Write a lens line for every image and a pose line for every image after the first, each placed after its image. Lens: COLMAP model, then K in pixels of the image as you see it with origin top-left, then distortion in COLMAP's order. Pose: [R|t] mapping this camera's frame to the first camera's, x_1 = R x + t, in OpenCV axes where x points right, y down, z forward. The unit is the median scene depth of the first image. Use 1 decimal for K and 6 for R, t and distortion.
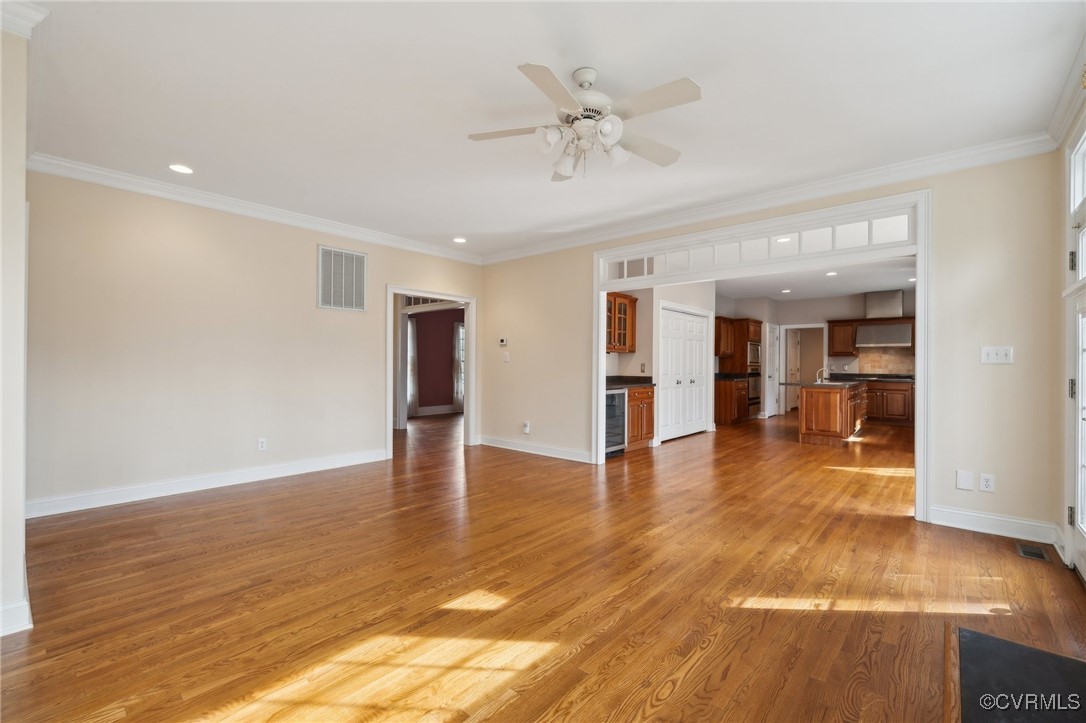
lens RADIAL K [[462.8, 0, 545.5], [0, 462.8, 364.3], [0, 0, 1]] dist [0.000034, -0.000025]
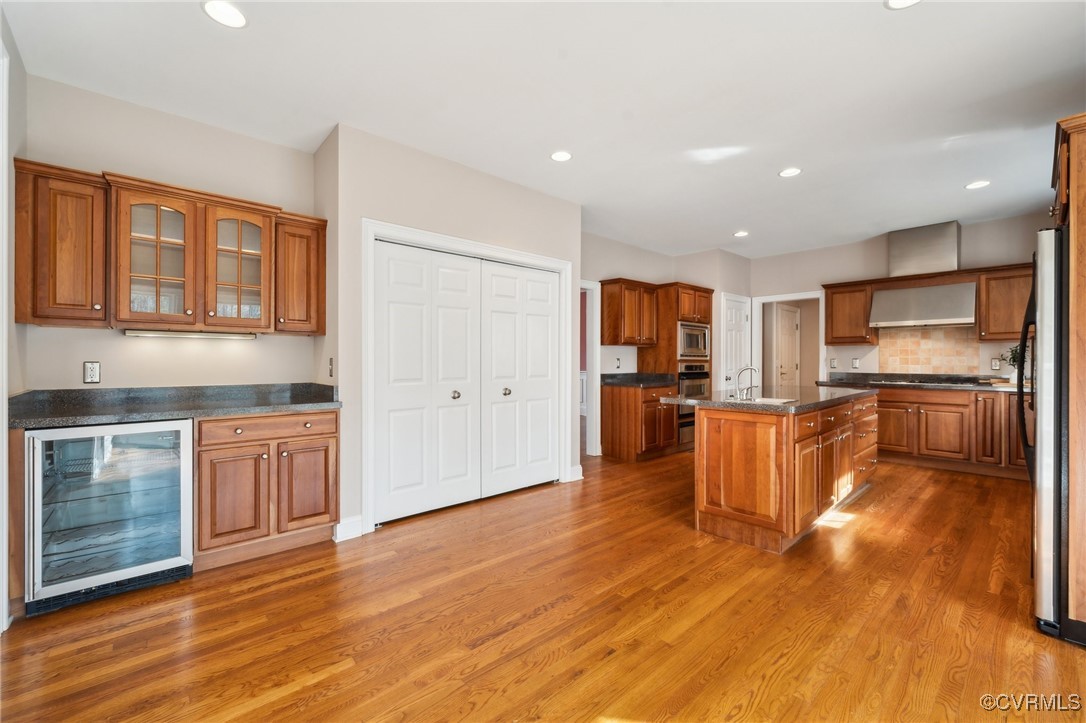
lens RADIAL K [[449.4, 0, 543.0], [0, 449.4, 361.5], [0, 0, 1]] dist [0.000140, -0.000314]
pose [[0.993574, -0.005837, -0.113034, 0.325909], [0.006066, 0.999980, 0.001687, 0.001682], [0.113022, -0.002361, 0.993590, 0.394539]]
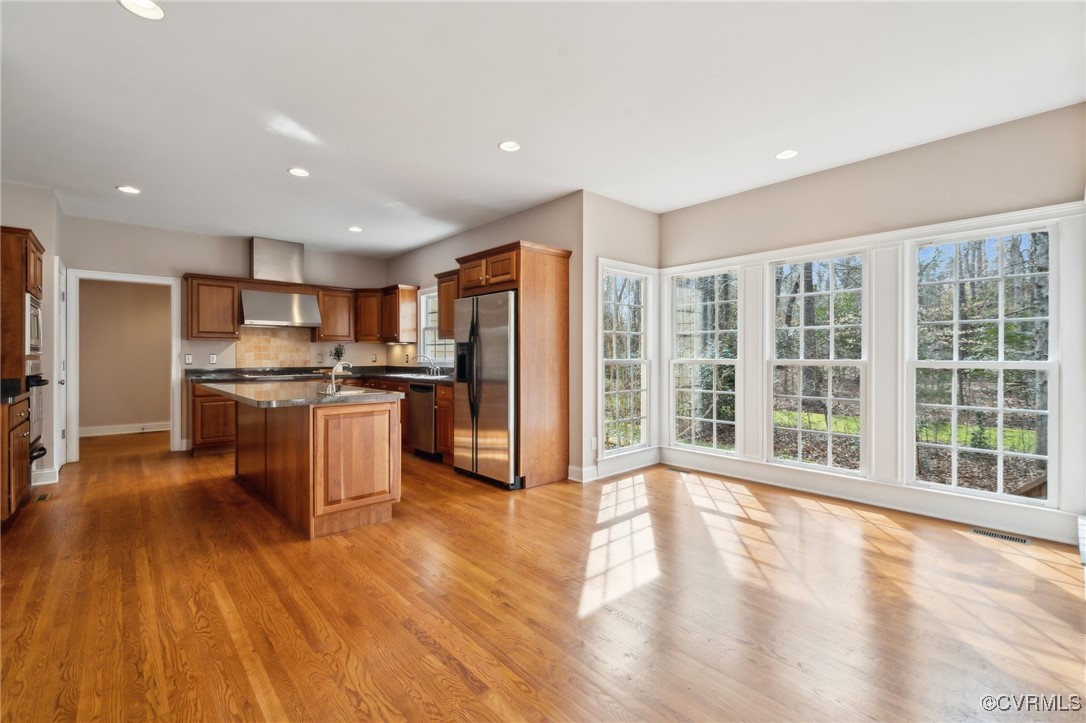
lens RADIAL K [[472.5, 0, 543.1], [0, 472.5, 358.1], [0, 0, 1]] dist [-0.001020, -0.000324]
pose [[0.118327, -0.011933, 0.992903, 0.109400], [0.002498, 0.999928, 0.011720, 0.000360], [-0.992972, 0.001094, 0.118348, 0.536501]]
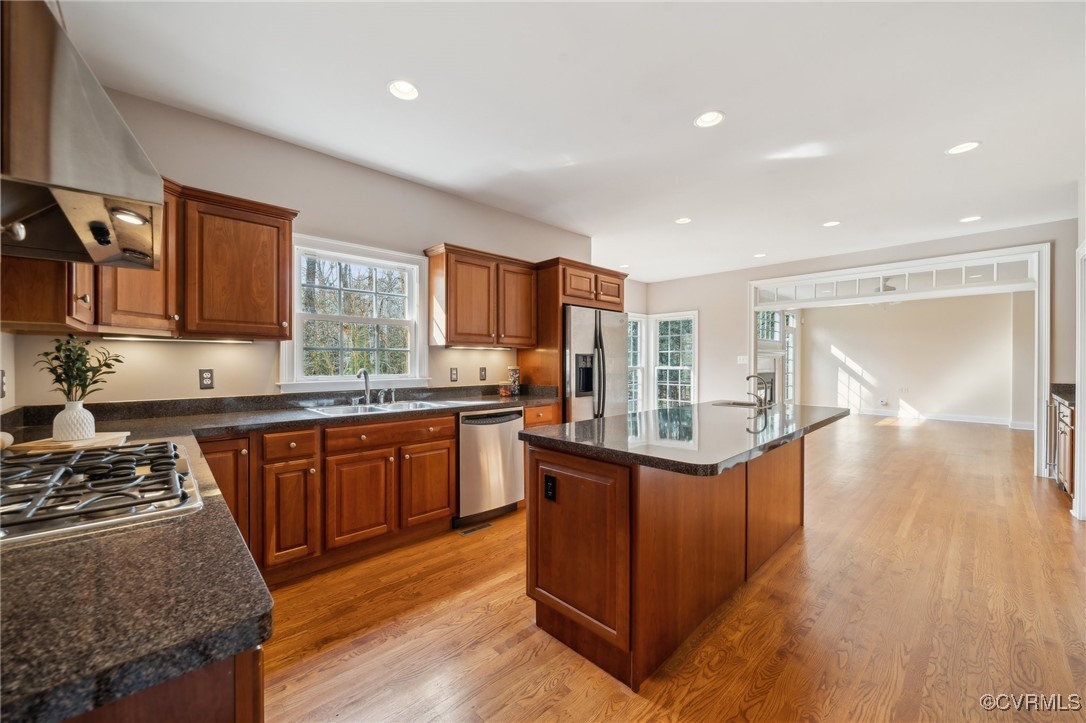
lens RADIAL K [[416.0, 0, 542.4], [0, 416.0, 363.8], [0, 0, 1]] dist [-0.001144, 0.000200]
pose [[-0.995327, -0.007135, 0.096294, 0.569032], [-0.006350, 0.999944, 0.008448, -0.003663], [-0.096349, 0.007797, -0.995317, 1.065167]]
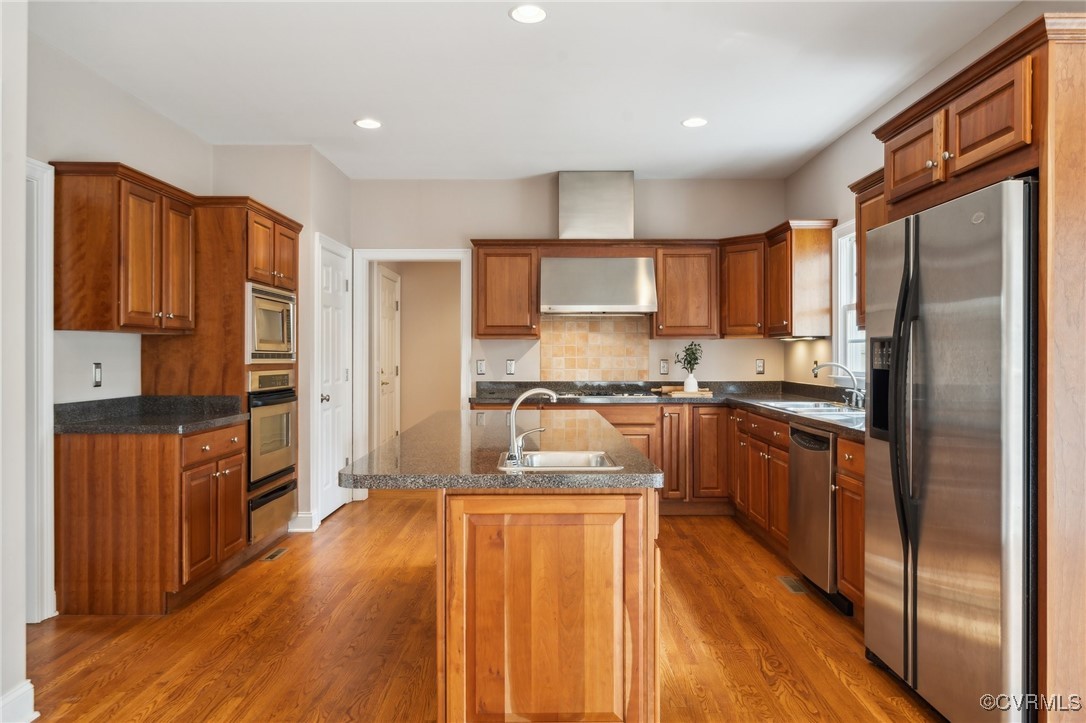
lens RADIAL K [[732.5, 0, 544.0], [0, 732.5, 354.9], [0, 0, 1]] dist [-0.000468, -0.001625]
pose [[0.756279, -0.007667, 0.654204, 0.281422], [0.006529, 0.999970, 0.004171, -0.005197], [-0.654216, 0.001117, 0.756307, 0.542662]]
